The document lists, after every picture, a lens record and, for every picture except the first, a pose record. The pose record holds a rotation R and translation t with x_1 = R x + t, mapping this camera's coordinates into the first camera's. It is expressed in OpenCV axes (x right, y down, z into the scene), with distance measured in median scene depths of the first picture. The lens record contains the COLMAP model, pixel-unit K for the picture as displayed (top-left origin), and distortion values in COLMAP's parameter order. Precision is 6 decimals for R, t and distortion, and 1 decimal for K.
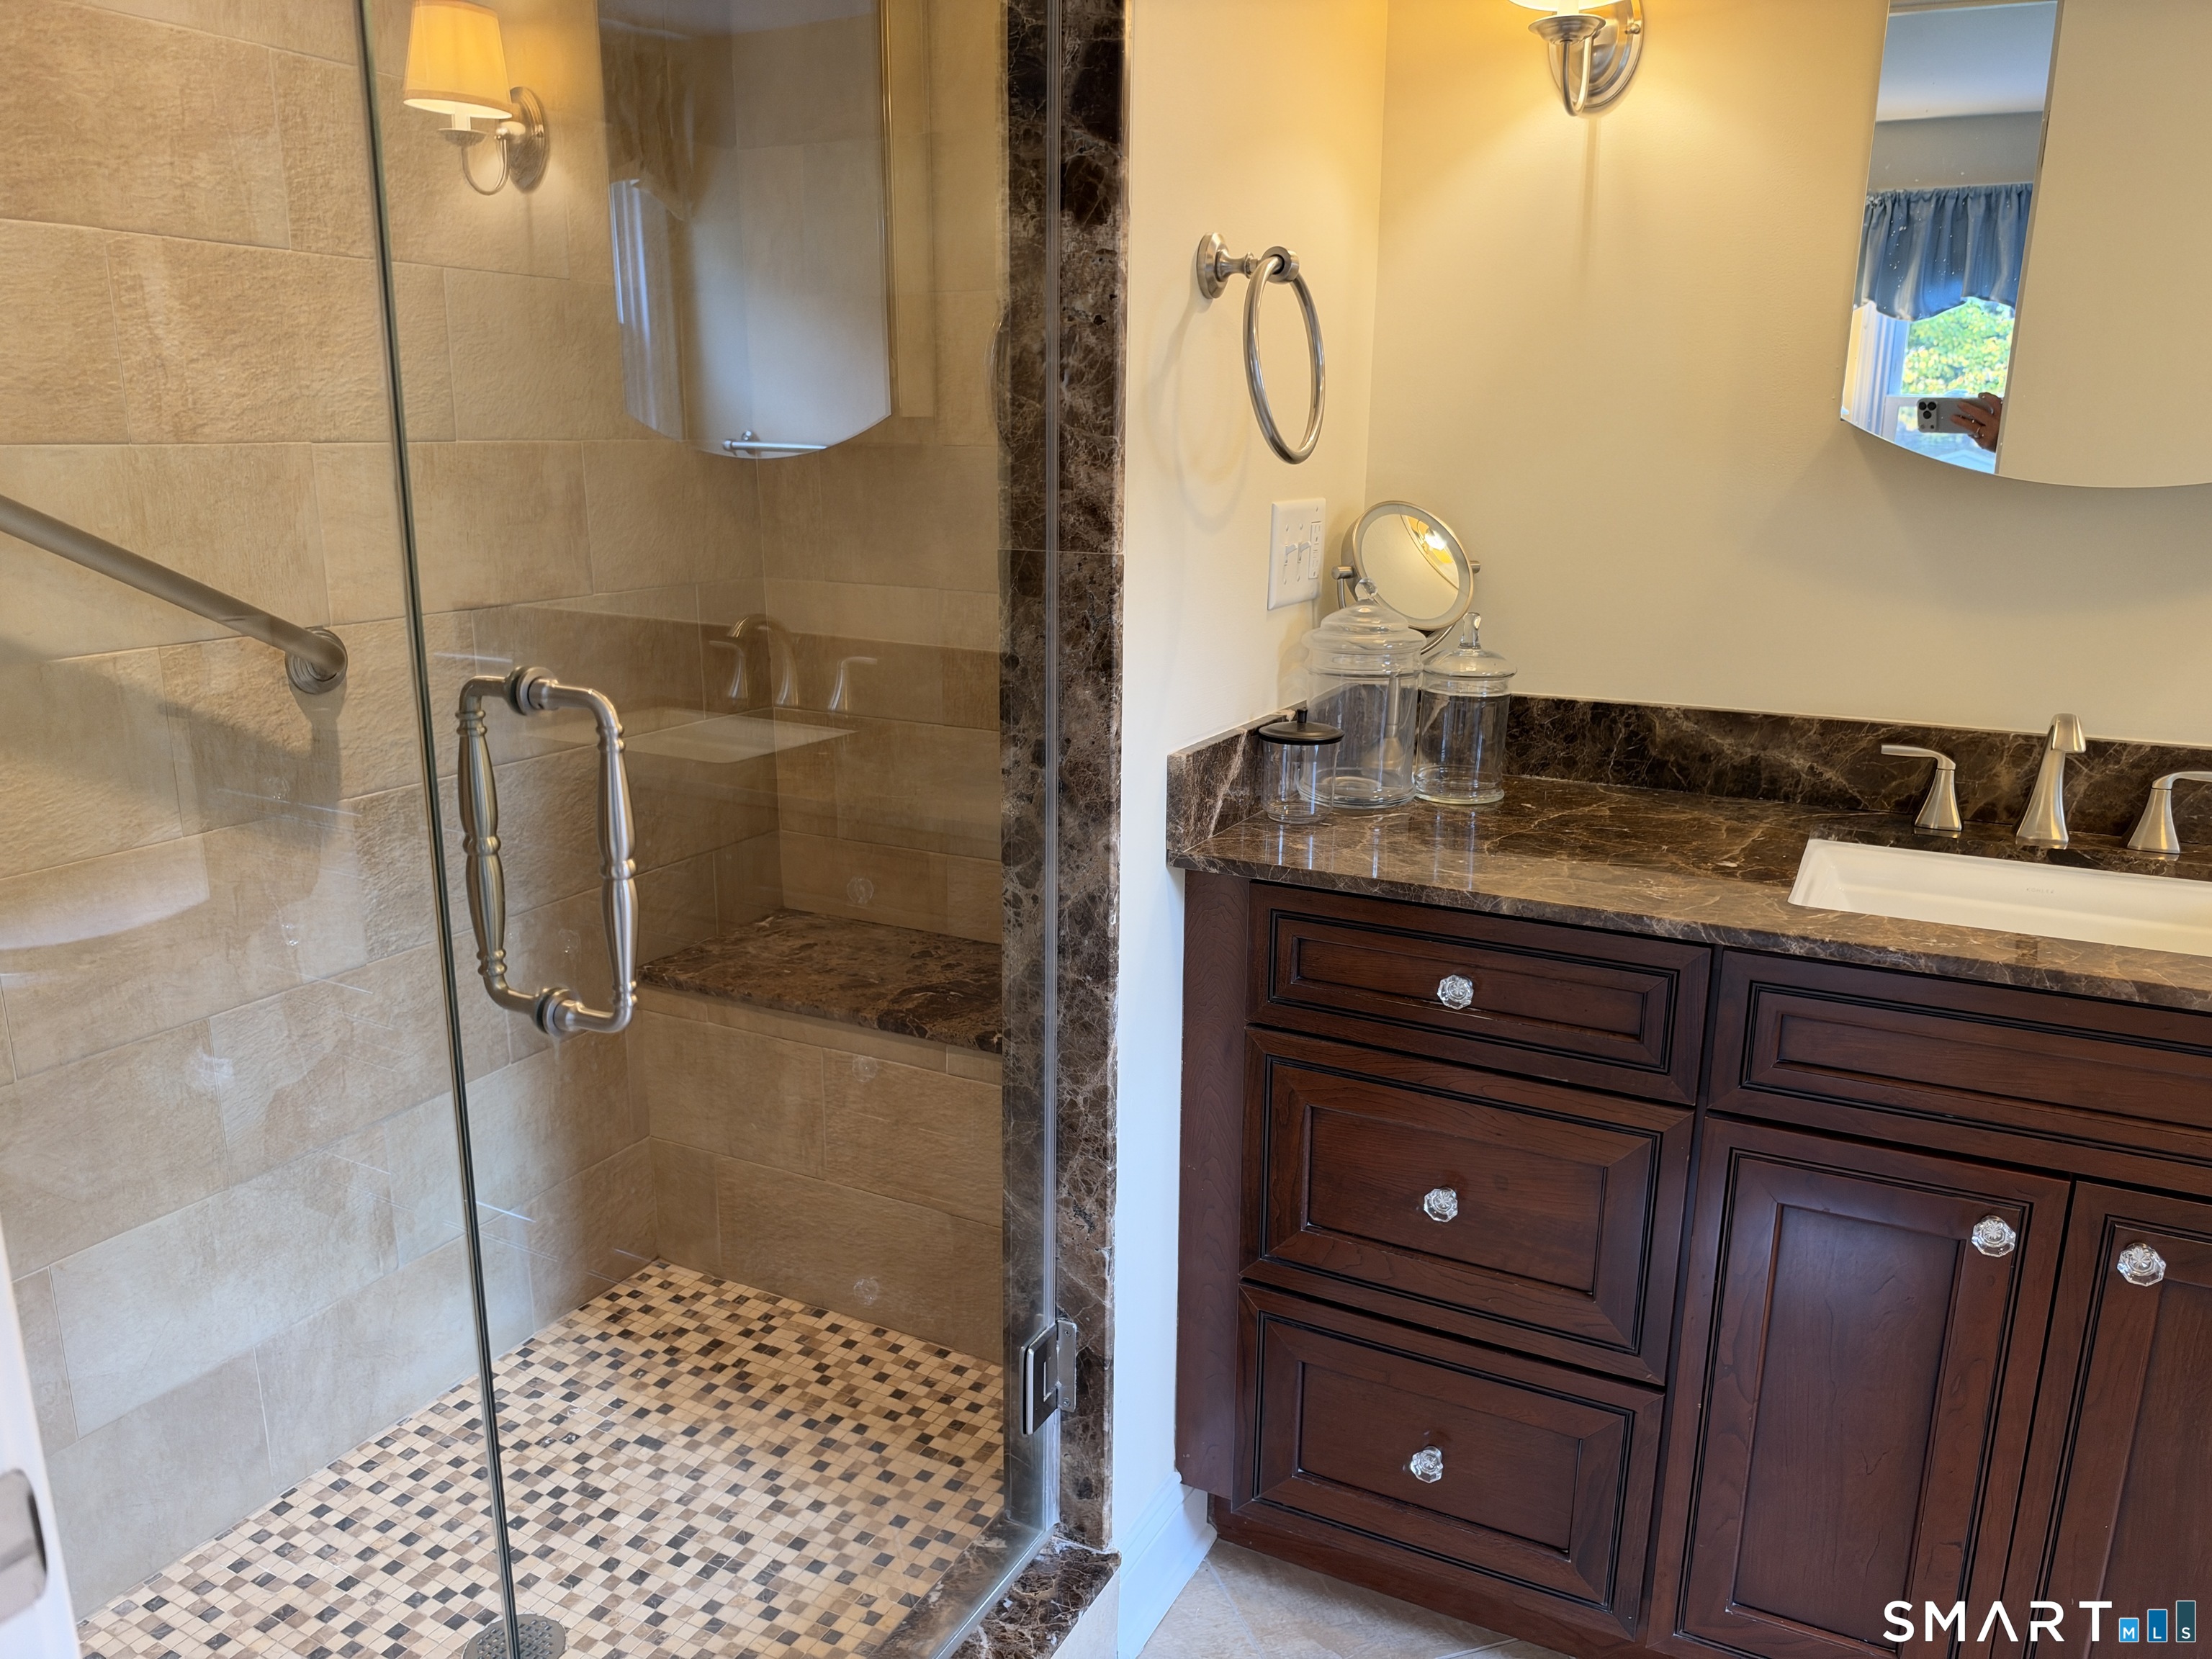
lens RADIAL K [[1596.5, 0, 1099.7], [0, 1596.5, 843.7], [0, 0, 1]] dist [0.022854, -0.037496]
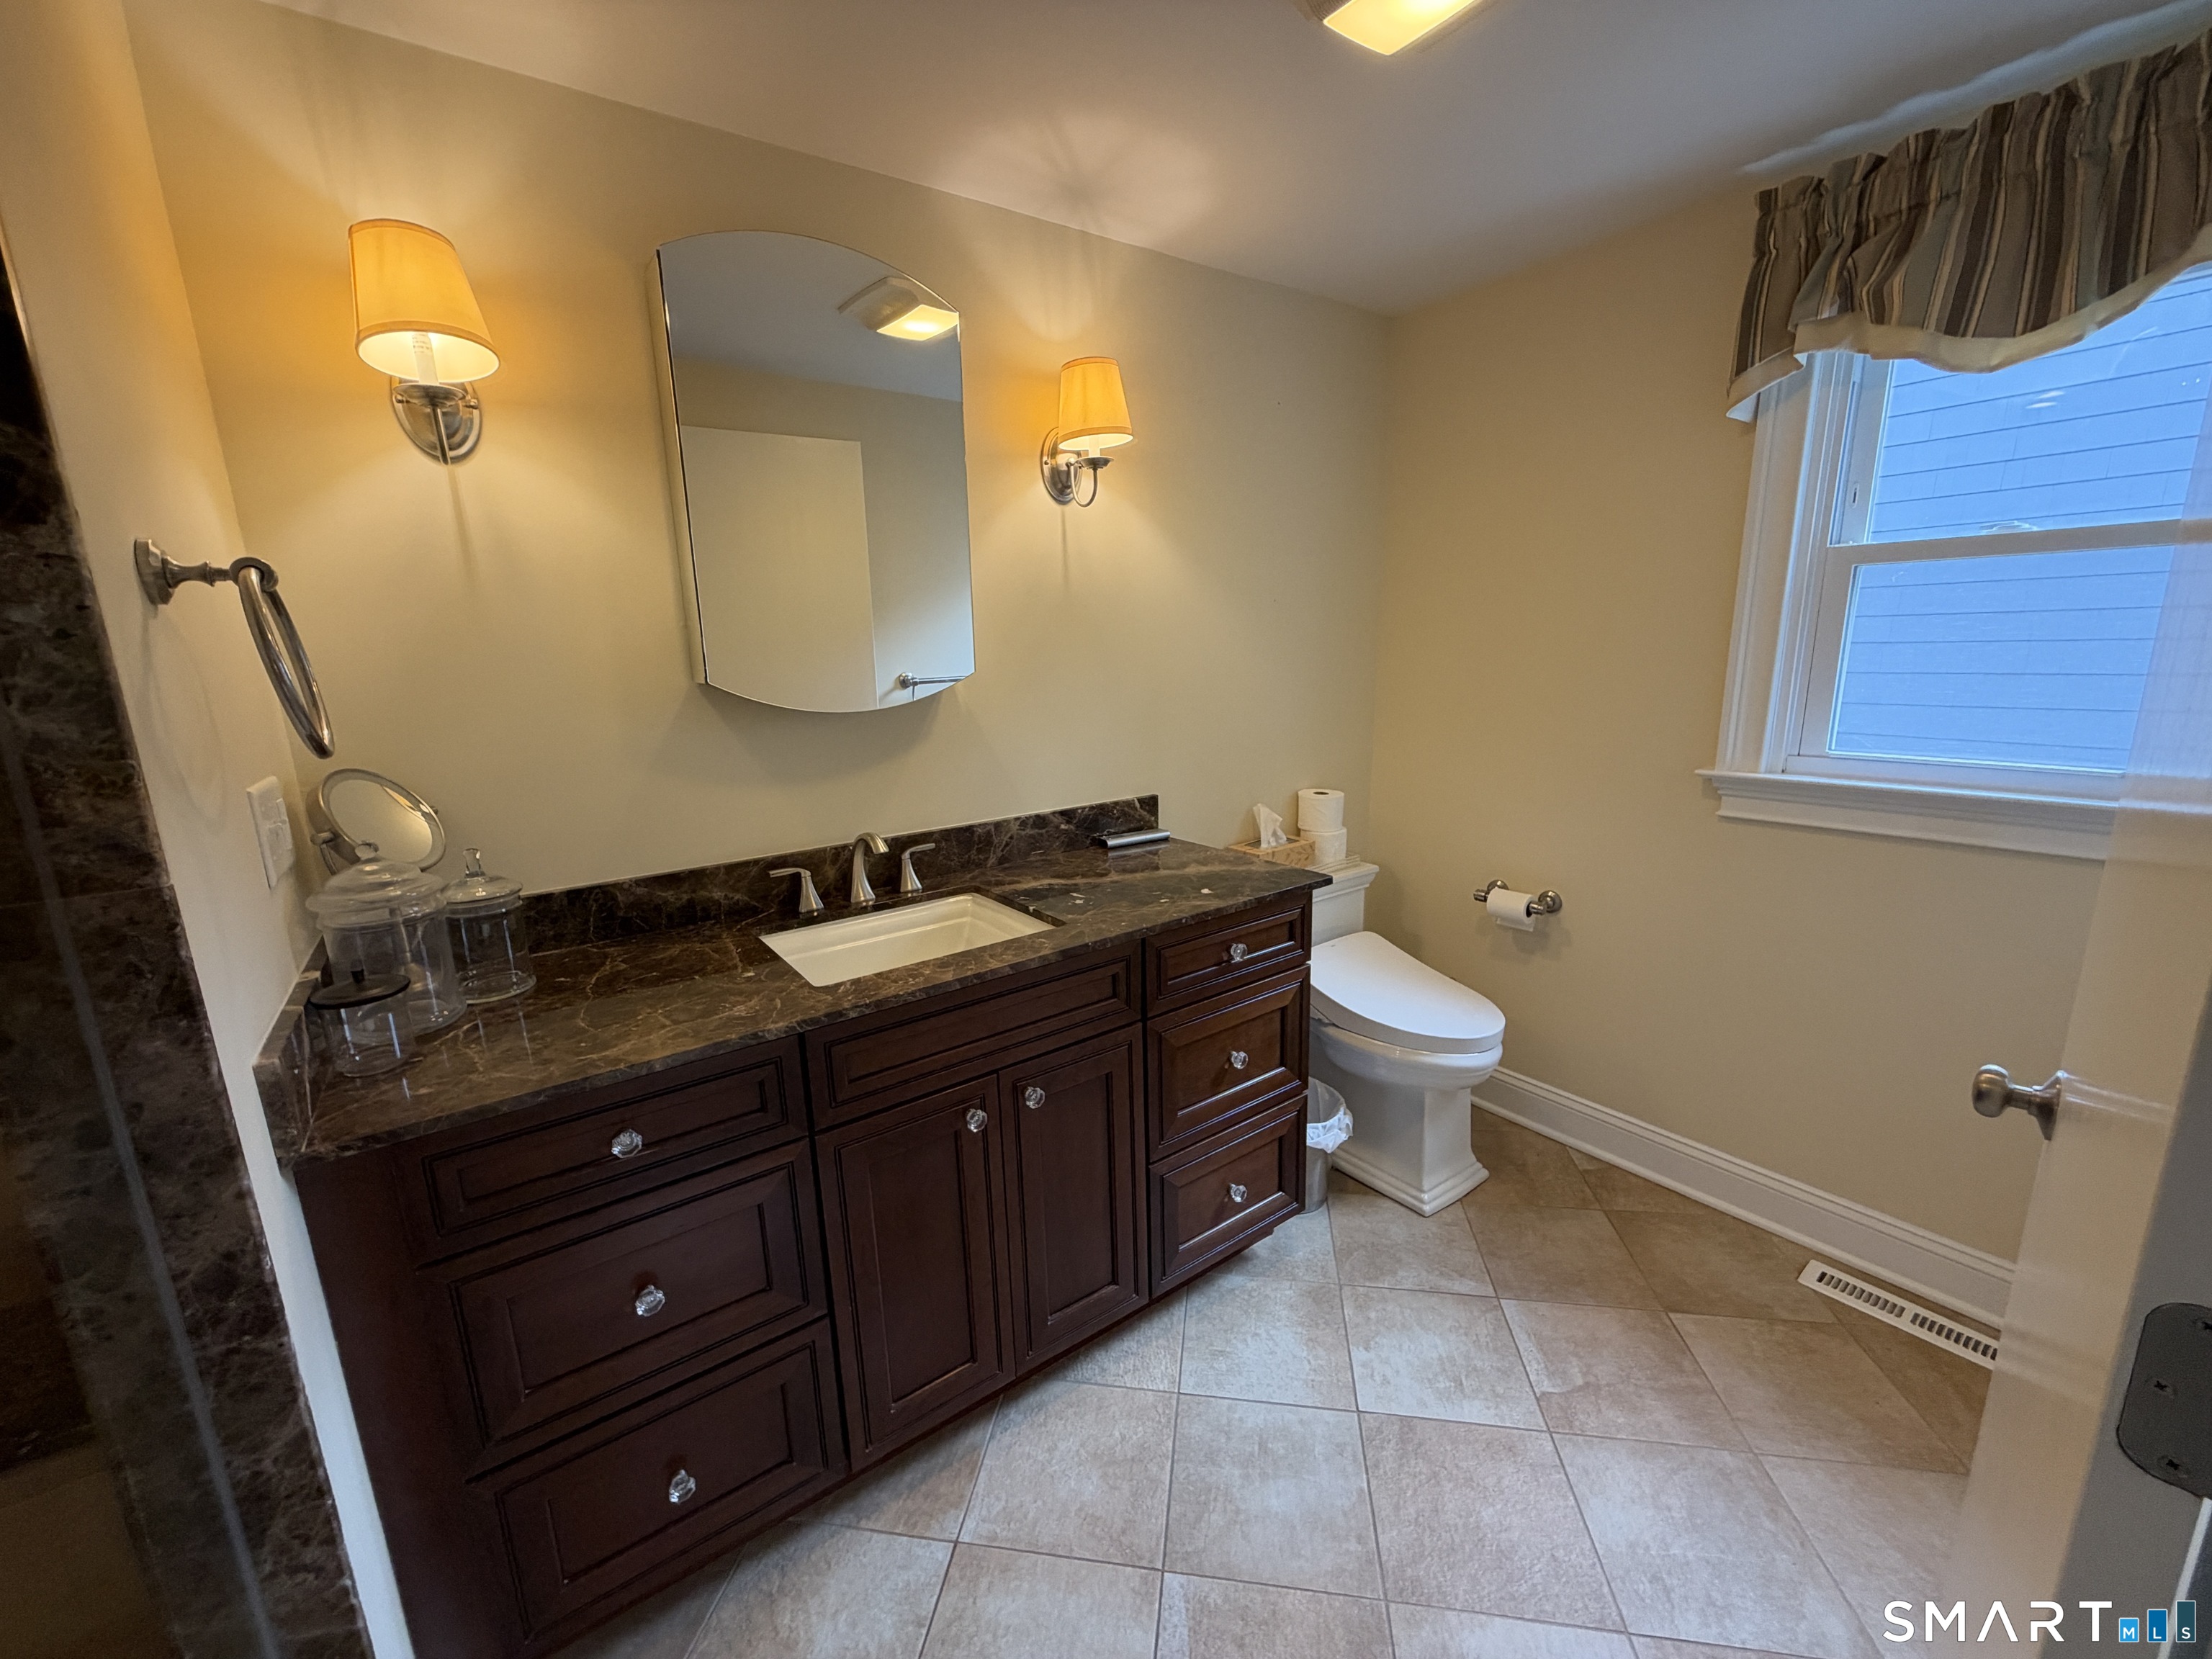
lens RADIAL K [[885.9, 0, 1110.8], [0, 885.9, 819.2], [0, 0, 1]] dist [-0.010827, 0.000931]
pose [[0.424774, -0.194364, 0.884189, -0.182053], [0.244885, 0.964939, 0.094469, -0.127714], [-0.871550, 0.176396, 0.457478, 0.289934]]
